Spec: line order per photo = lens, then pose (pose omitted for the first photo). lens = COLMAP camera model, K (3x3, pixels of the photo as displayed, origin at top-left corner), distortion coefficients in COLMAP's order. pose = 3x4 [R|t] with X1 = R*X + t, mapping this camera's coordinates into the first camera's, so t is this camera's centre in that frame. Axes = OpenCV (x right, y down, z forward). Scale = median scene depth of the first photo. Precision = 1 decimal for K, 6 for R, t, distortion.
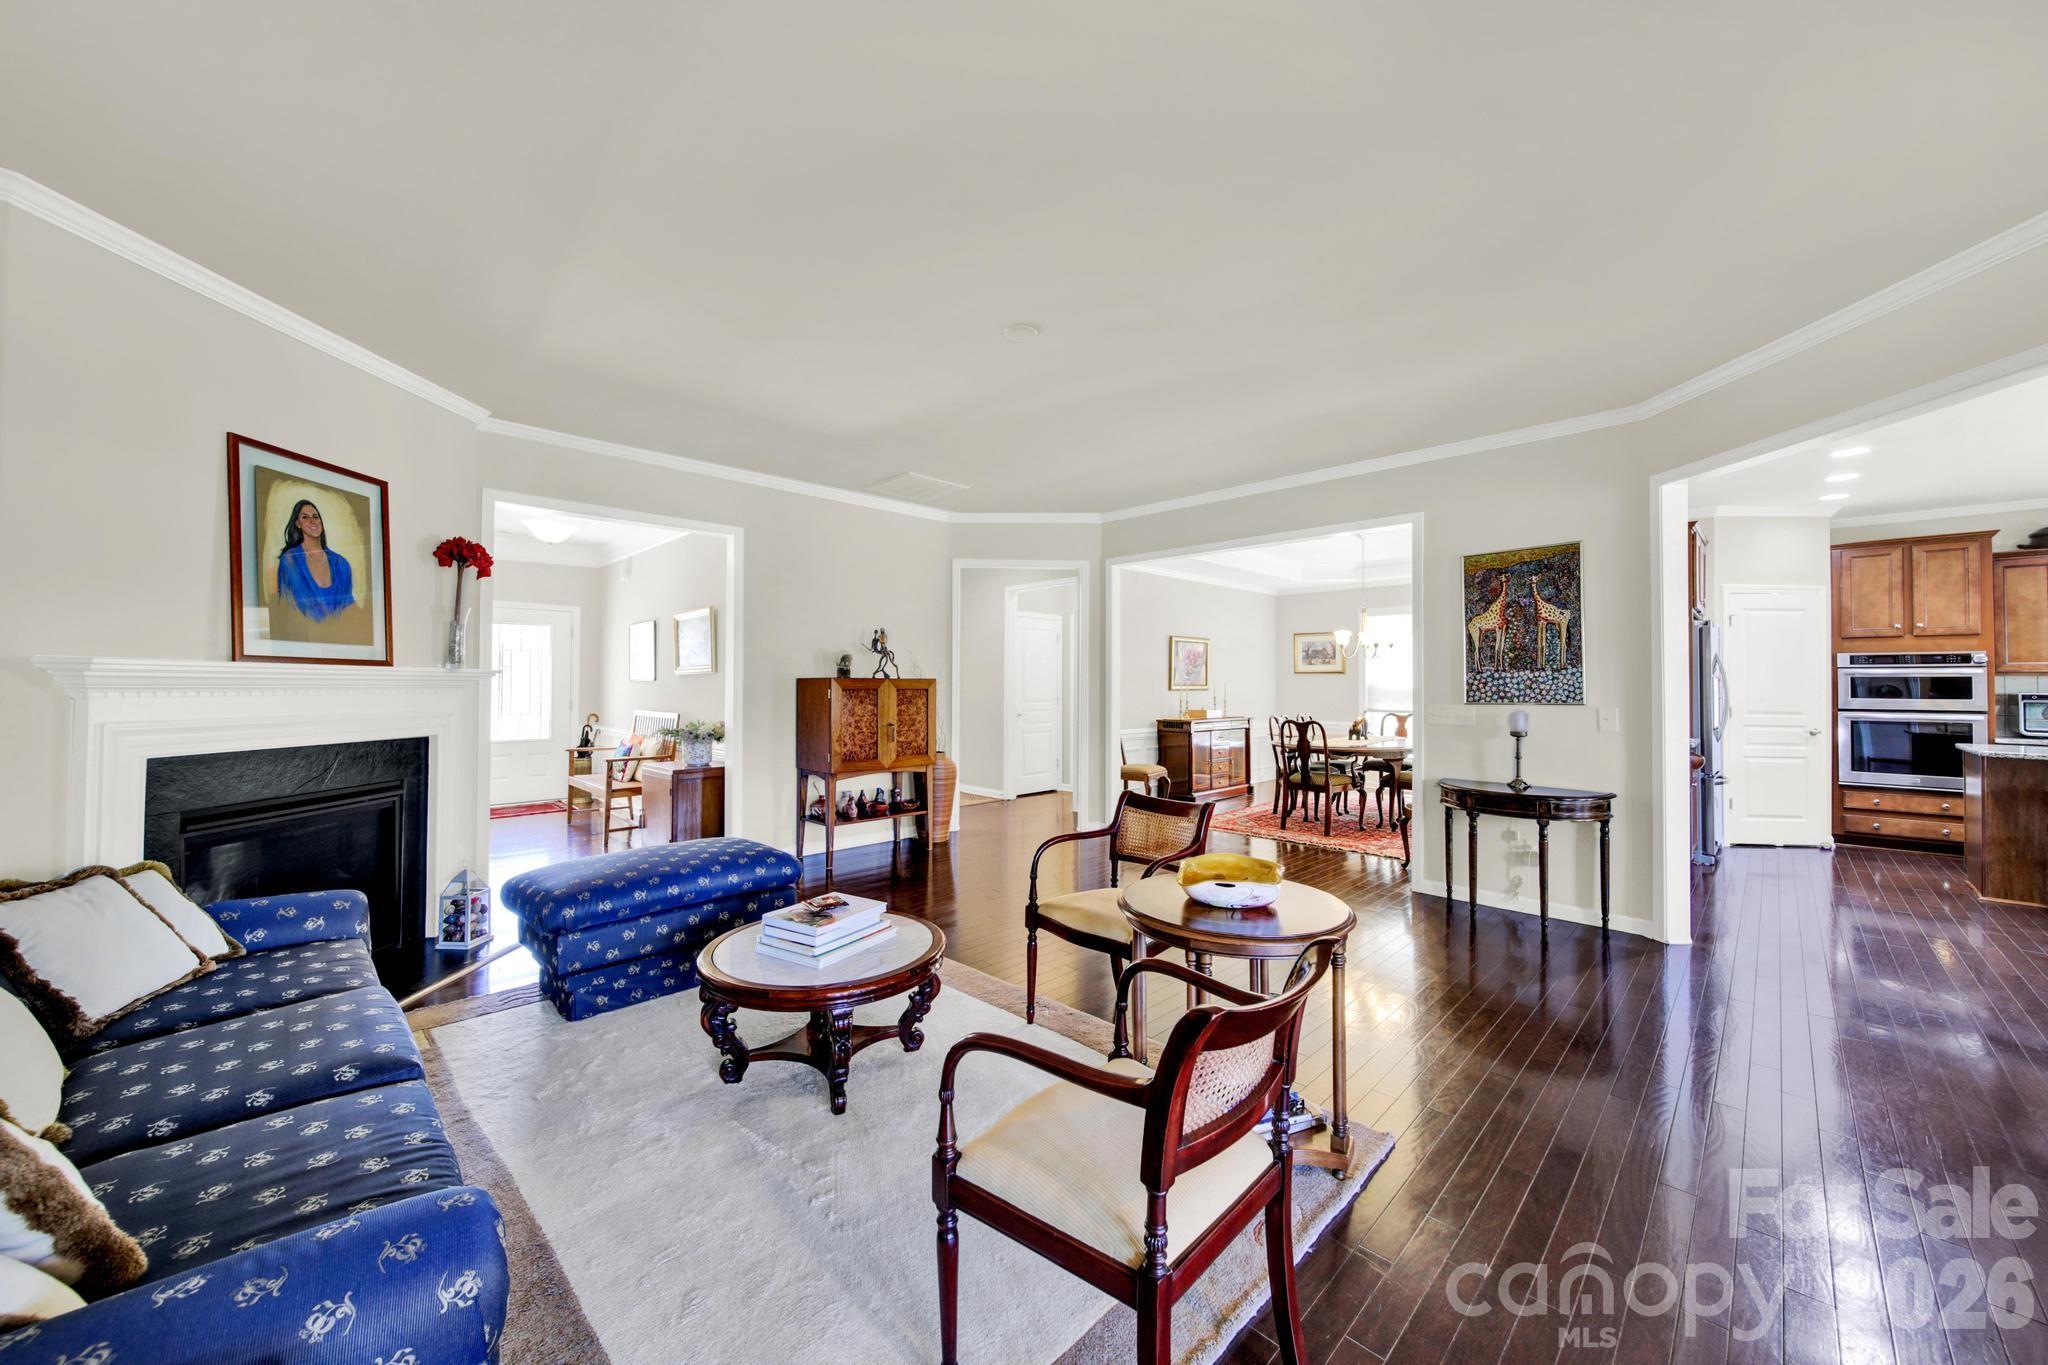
lens RADIAL K [[736.0, 0, 1024.6], [0, 736.0, 674.0], [0, 0, 1]] dist [-0.000151, -0.001958]
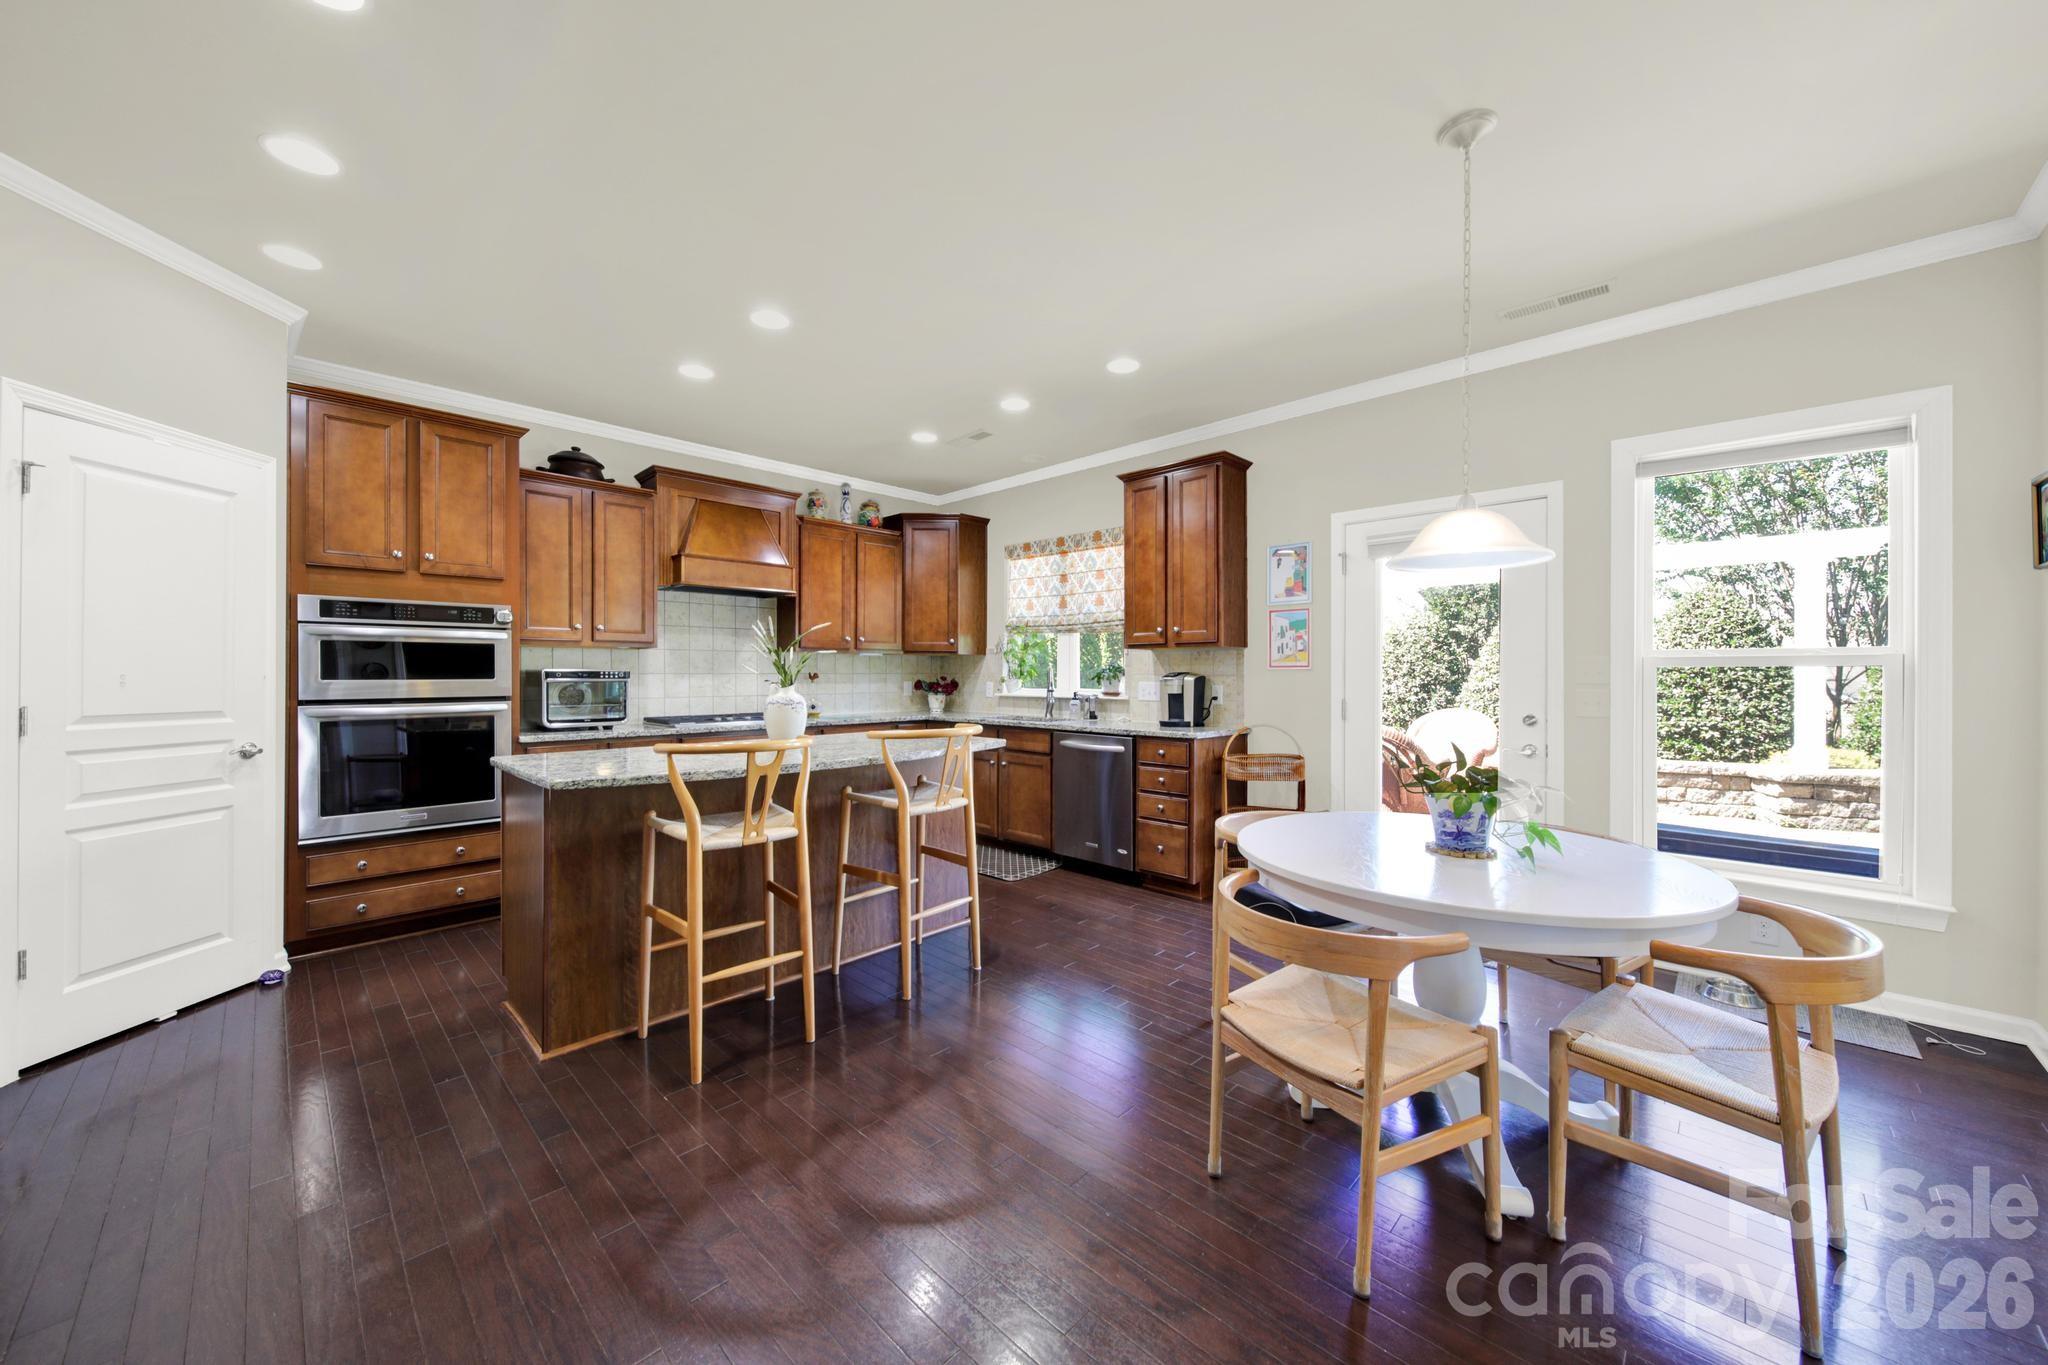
lens RADIAL K [[736.0, 0, 1028.0], [0, 736.0, 674.8], [0, 0, 1]] dist [-0.000151, -0.001958]
pose [[-0.025327, -0.007266, 0.999653, 0.629057], [-0.014488, 0.999871, 0.006901, 0.019871], [-0.999574, -0.014308, -0.025429, 0.542754]]
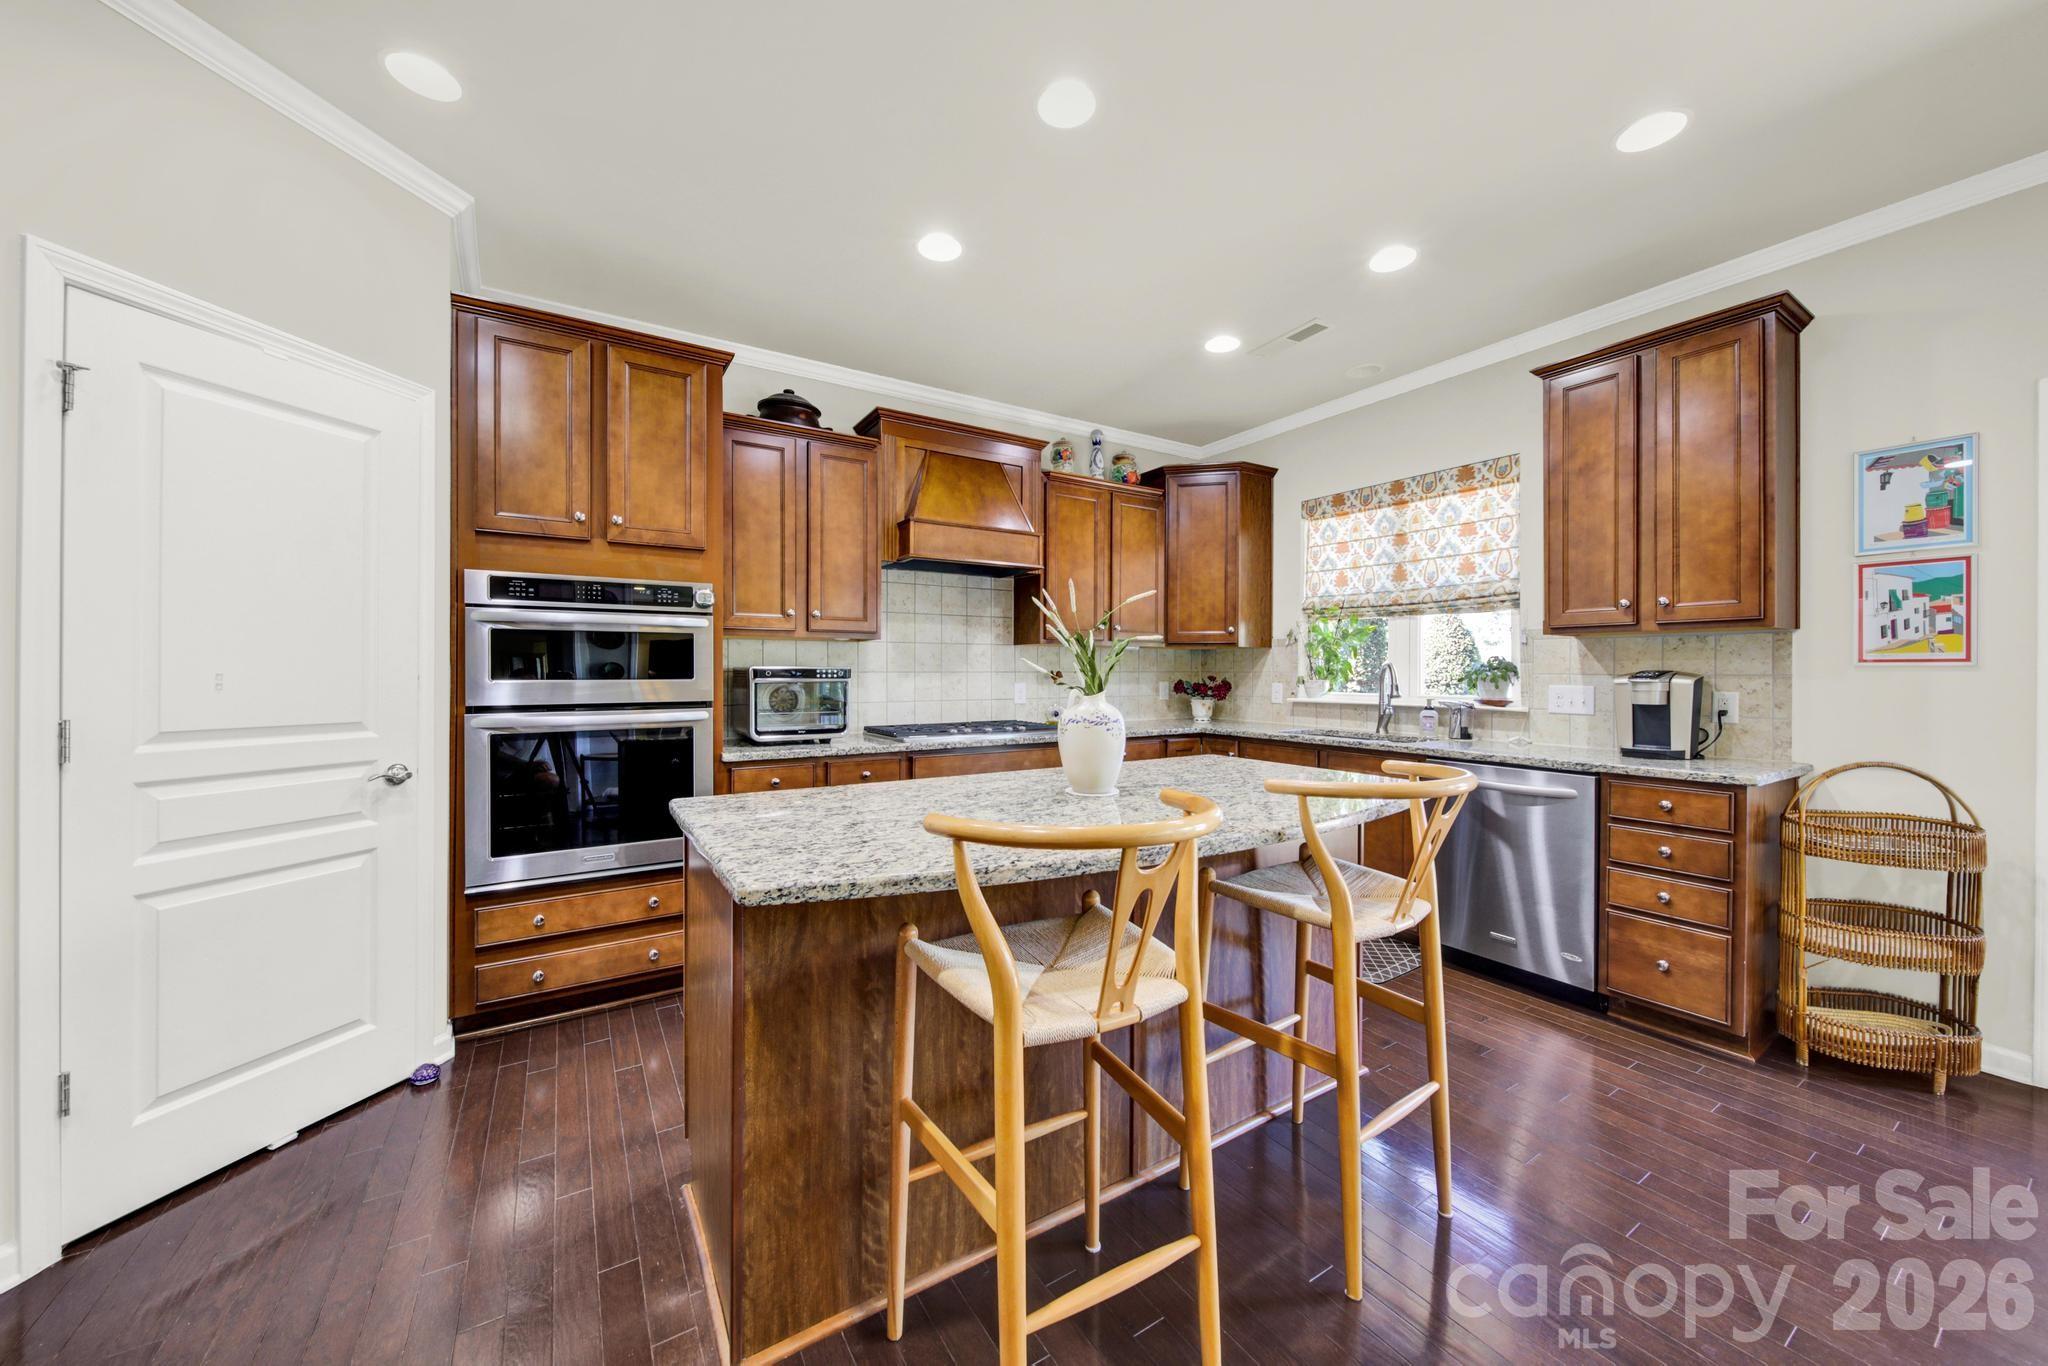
lens RADIAL K [[736.0, 0, 1026.5], [0, 736.0, 671.3], [0, 0, 1]] dist [-0.000151, -0.001958]
pose [[0.212568, -0.004580, 0.977135, 0.853605], [-0.013601, 0.999878, 0.007645, 0.022718], [-0.977052, -0.014915, 0.212480, 0.671888]]
